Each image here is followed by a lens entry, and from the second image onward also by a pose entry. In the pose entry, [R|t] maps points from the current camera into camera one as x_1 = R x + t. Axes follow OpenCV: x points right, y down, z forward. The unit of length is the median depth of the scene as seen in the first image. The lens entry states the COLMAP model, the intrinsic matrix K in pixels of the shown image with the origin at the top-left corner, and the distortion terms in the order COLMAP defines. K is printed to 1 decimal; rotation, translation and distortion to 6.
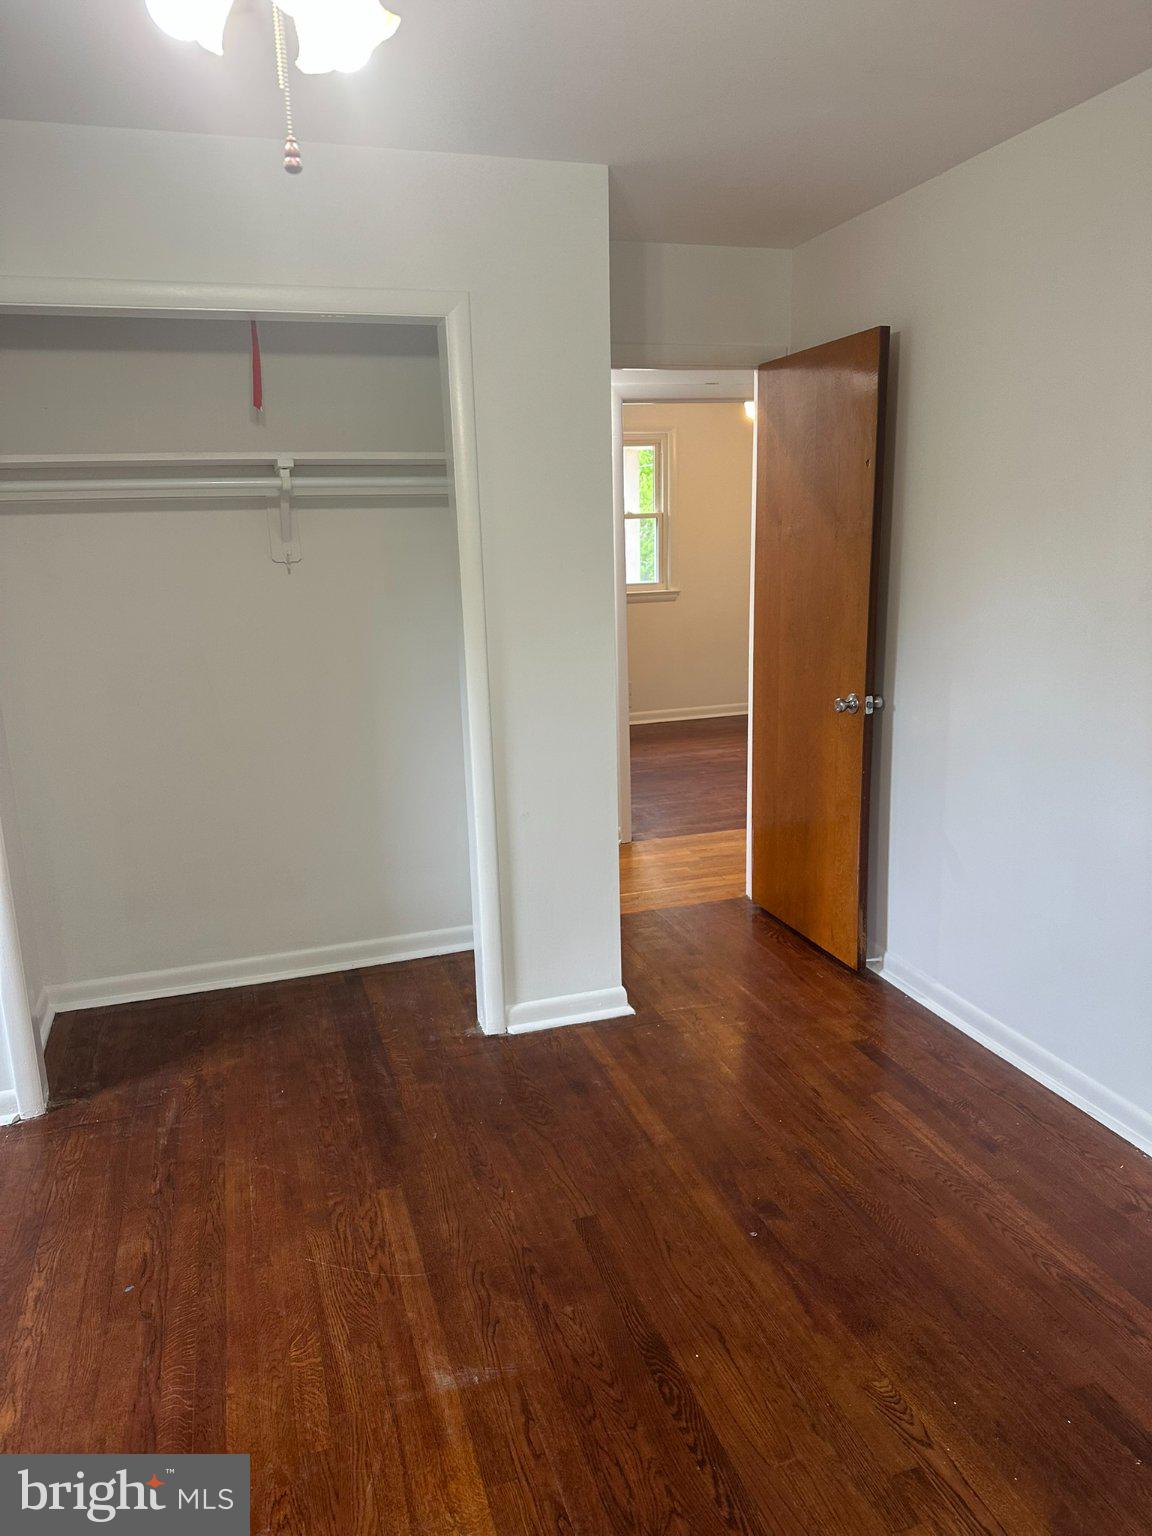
lens RADIAL K [[1085.3, 0, 576.0], [0, 1085.3, 768.0], [0, 0, 1]] dist [0.002754, 0.000352]
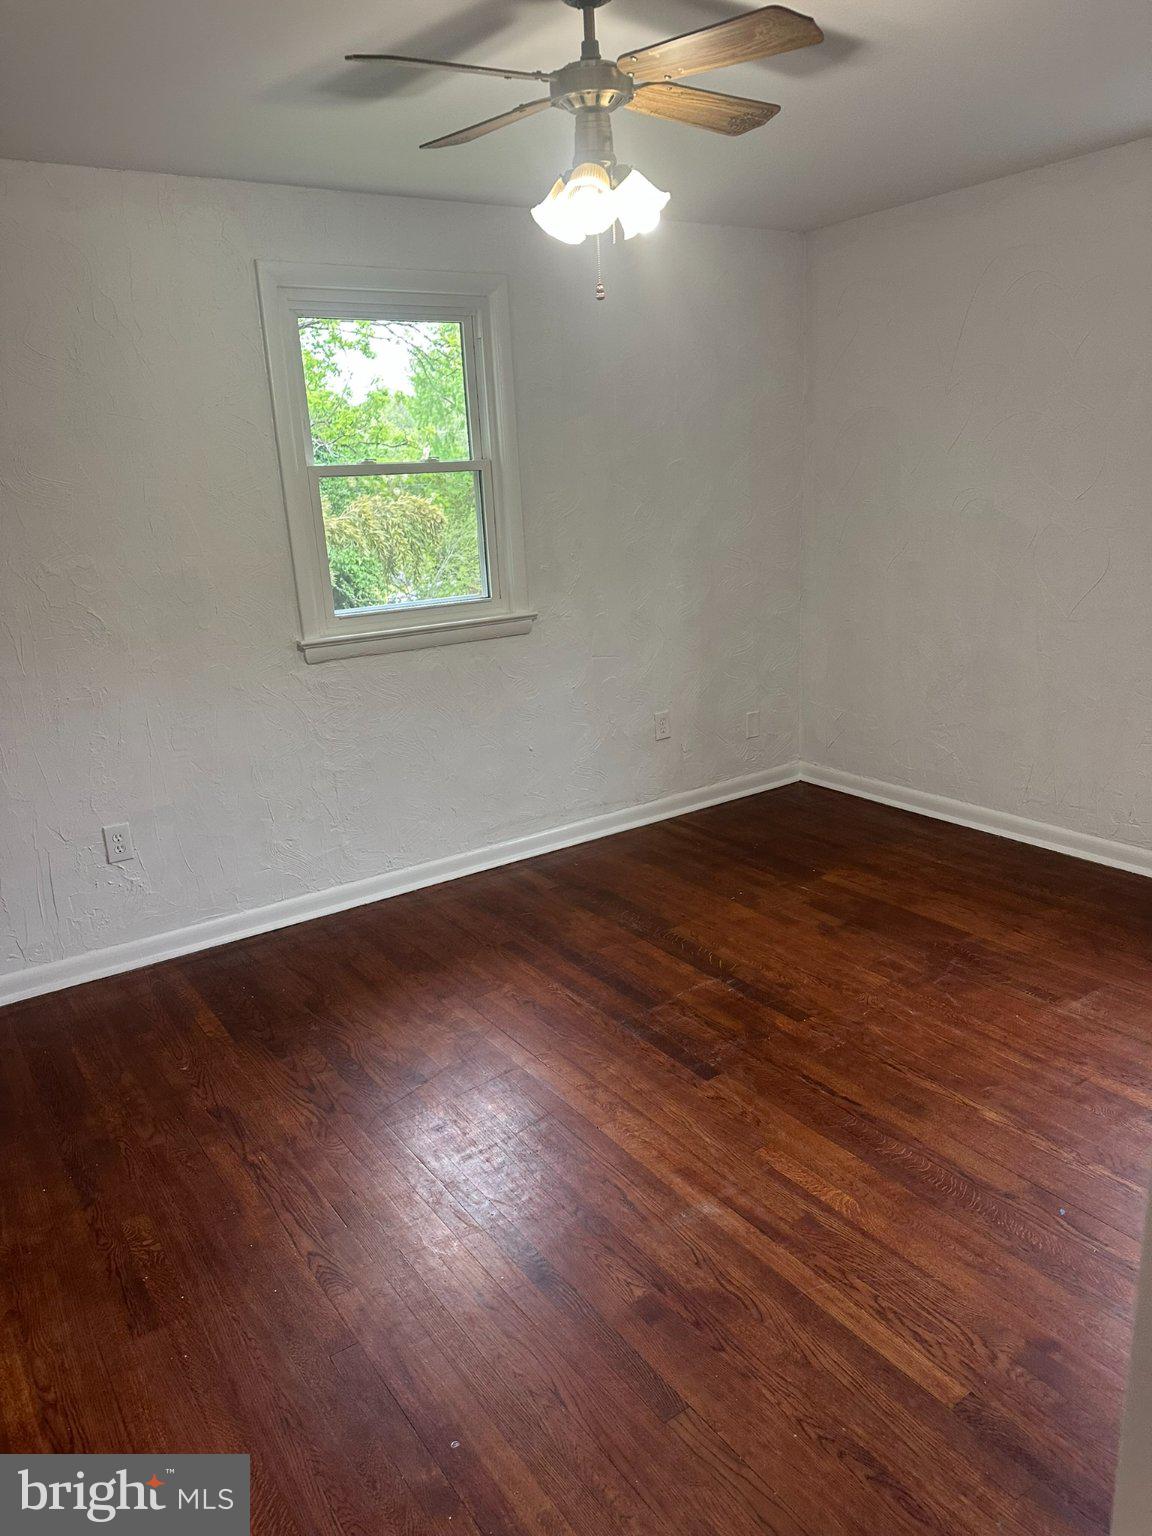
lens RADIAL K [[1085.3, 0, 576.0], [0, 1085.3, 768.0], [0, 0, 1]] dist [0.002754, 0.000352]
pose [[-0.954026, 0.156510, -0.255617, 0.226085], [0.015421, 0.877339, 0.479624, -0.395582], [0.299328, 0.453632, -0.839417, 1.611646]]
